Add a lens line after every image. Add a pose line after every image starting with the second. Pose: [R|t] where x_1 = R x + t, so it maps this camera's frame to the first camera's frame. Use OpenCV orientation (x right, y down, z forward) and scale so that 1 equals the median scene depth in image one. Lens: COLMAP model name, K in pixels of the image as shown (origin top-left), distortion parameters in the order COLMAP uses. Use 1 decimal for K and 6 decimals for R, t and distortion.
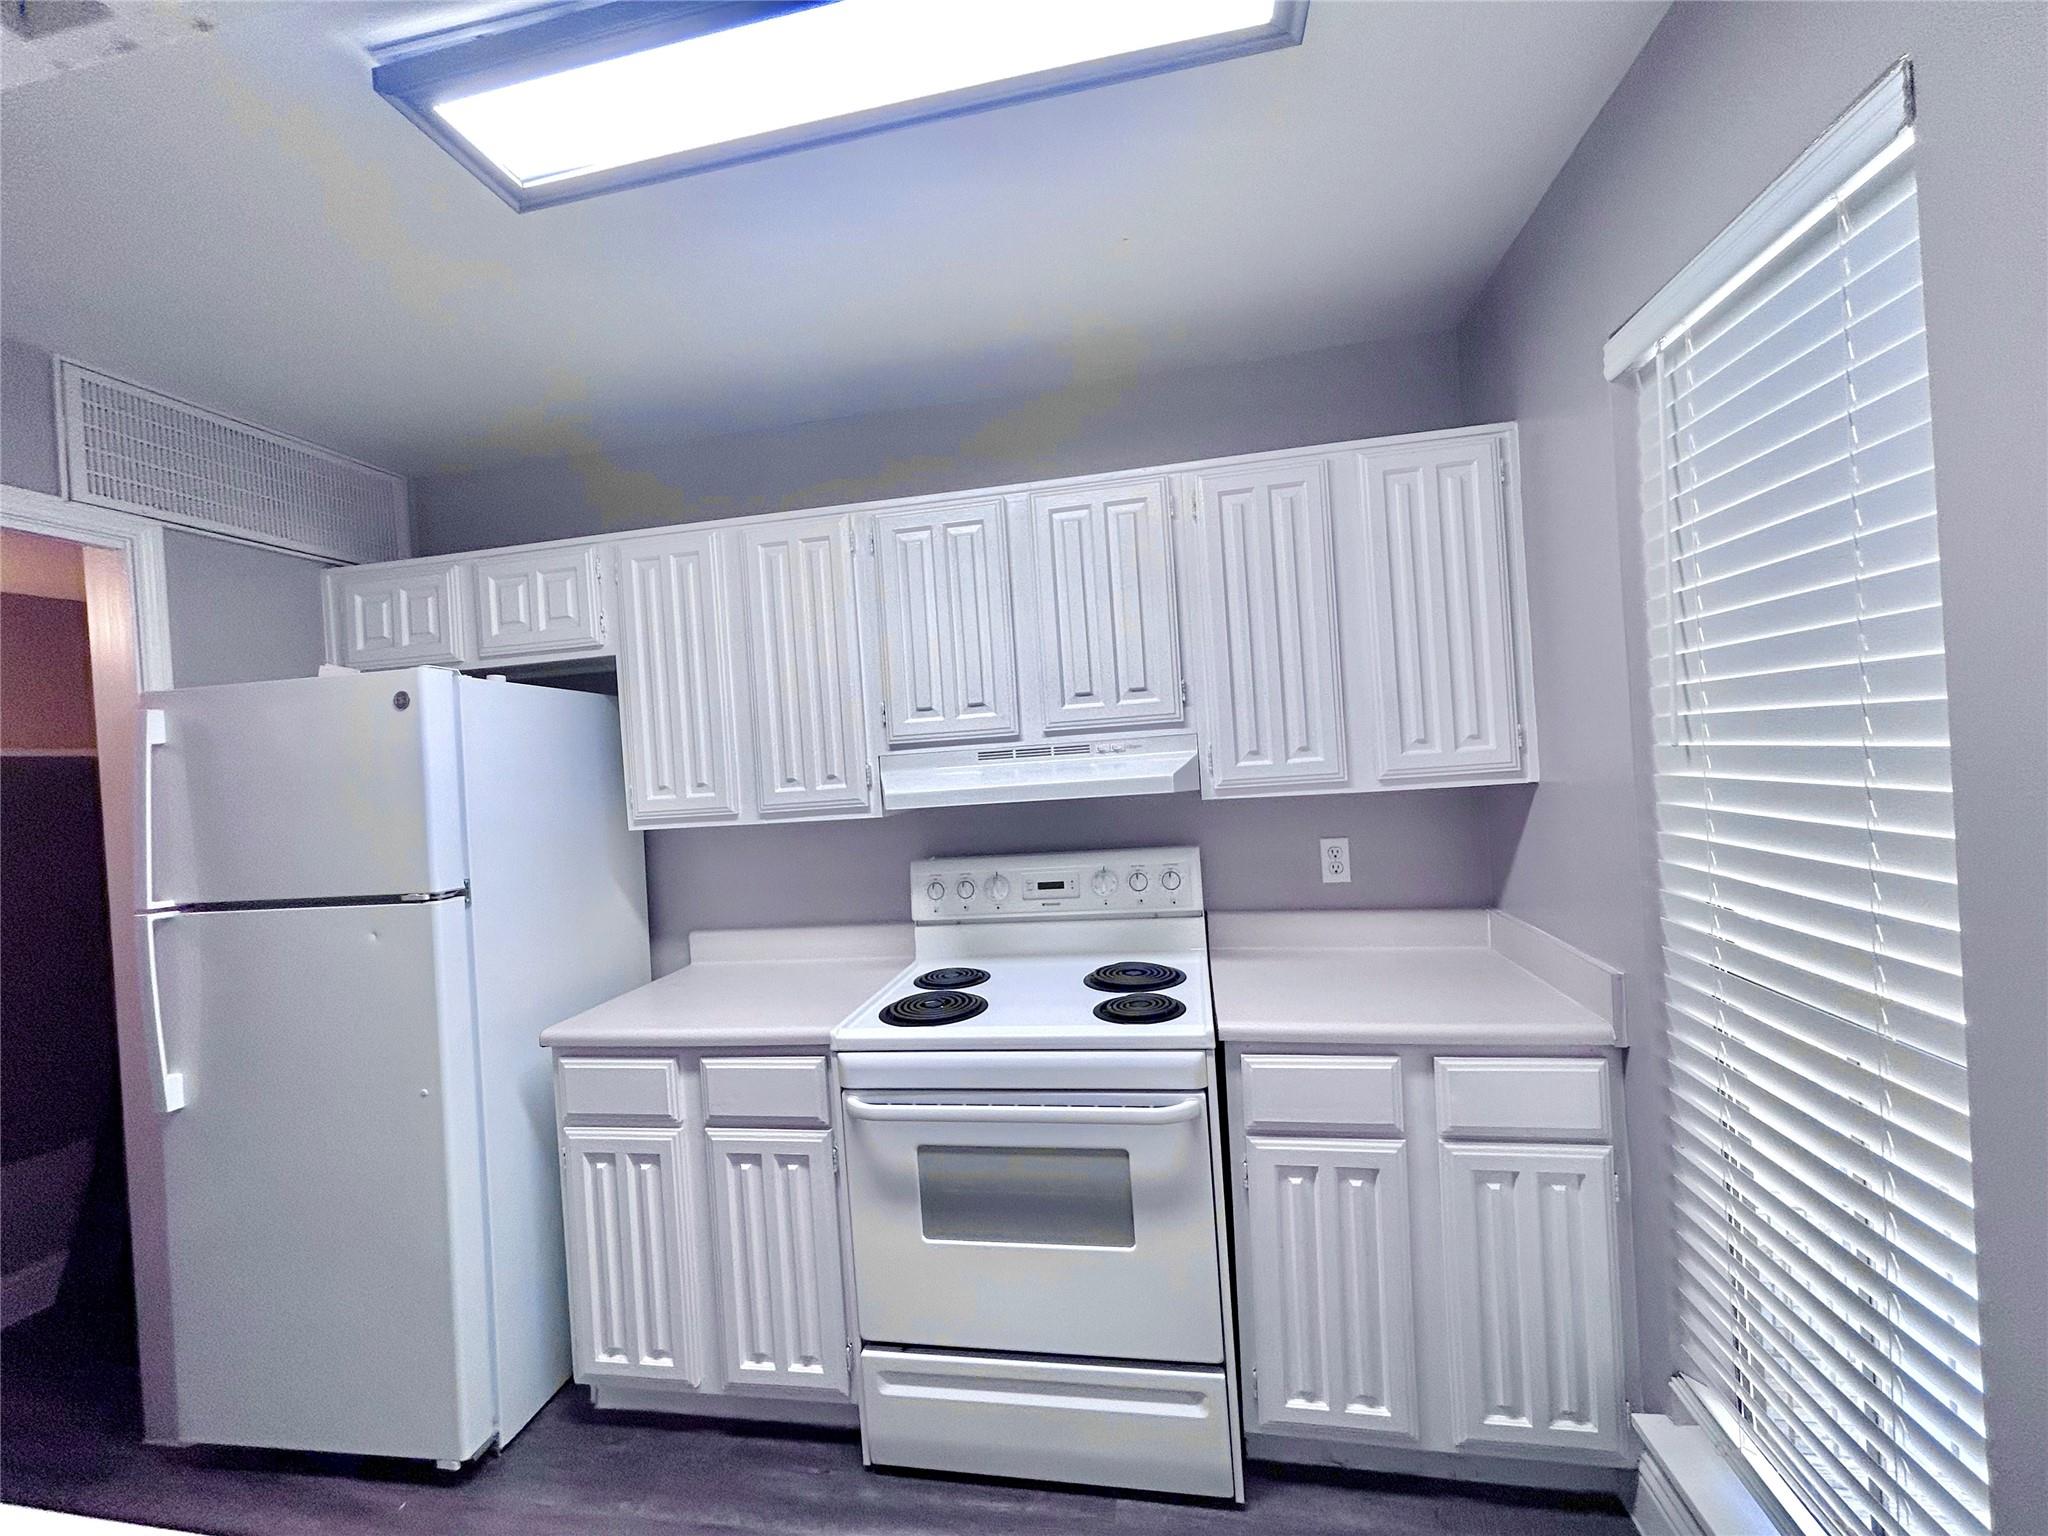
lens RADIAL K [[843.8, 0, 1019.9], [0, 843.8, 766.8], [0, 0, 1]] dist [-0.001203, 0.001225]
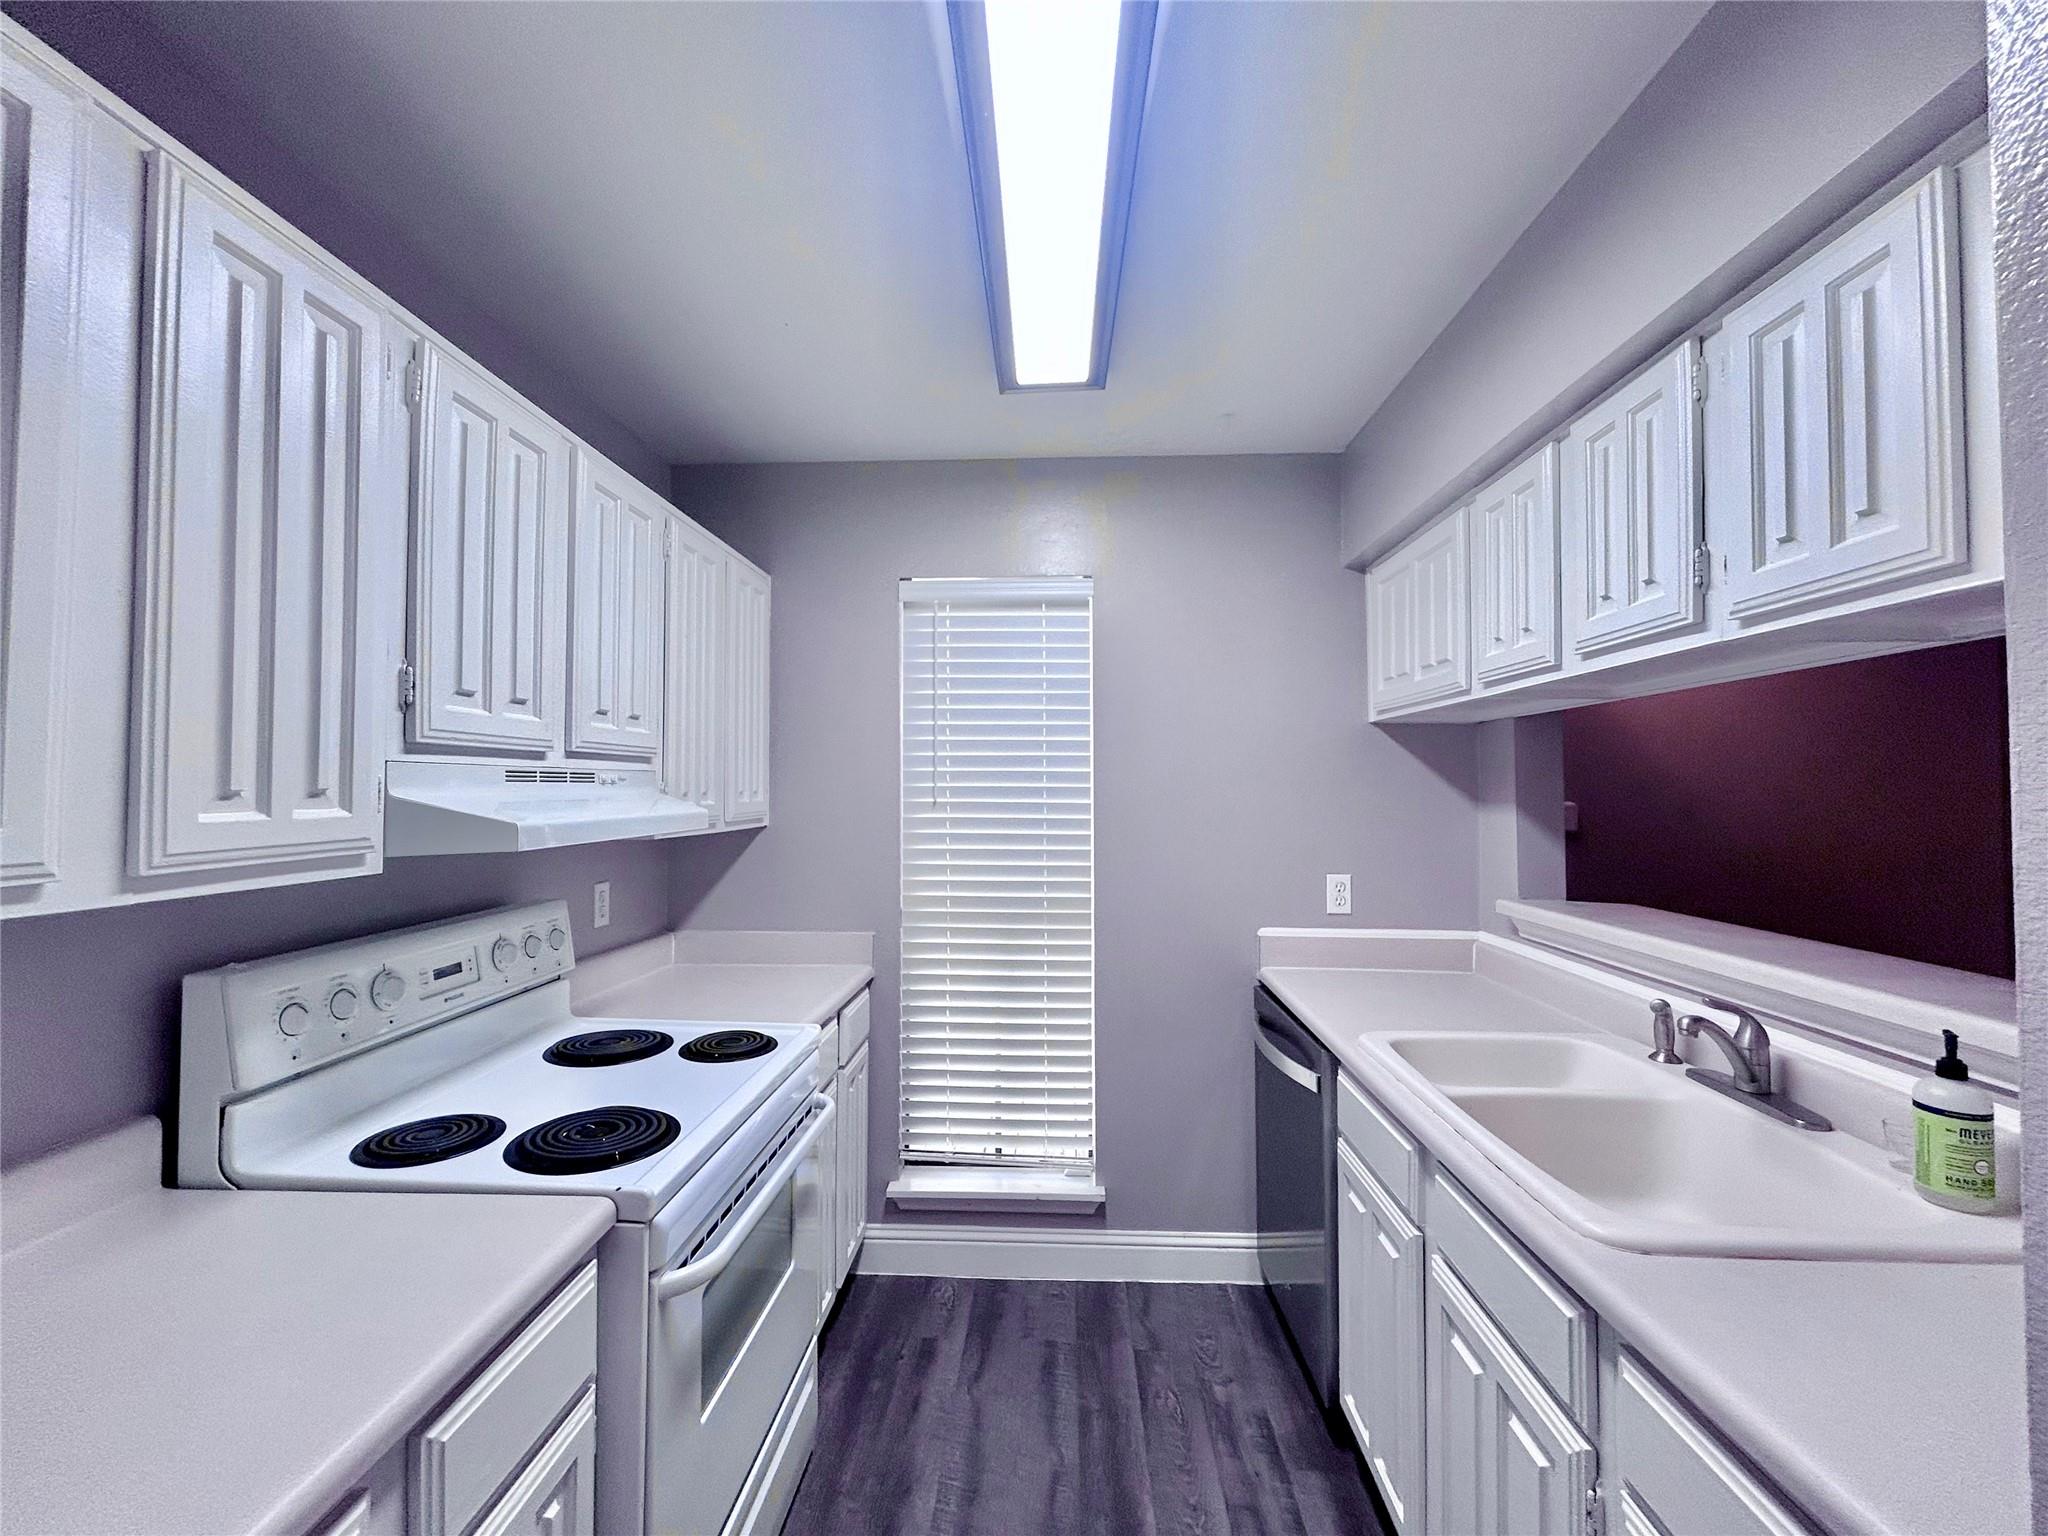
lens RADIAL K [[843.8, 0, 1017.5], [0, 843.8, 773.1], [0, 0, 1]] dist [-0.001203, 0.001225]
pose [[-0.126223, 0.084191, 0.988423, -0.774439], [0.017361, 0.996427, -0.082655, 0.048796], [-0.991850, 0.006727, -0.127234, 0.679293]]
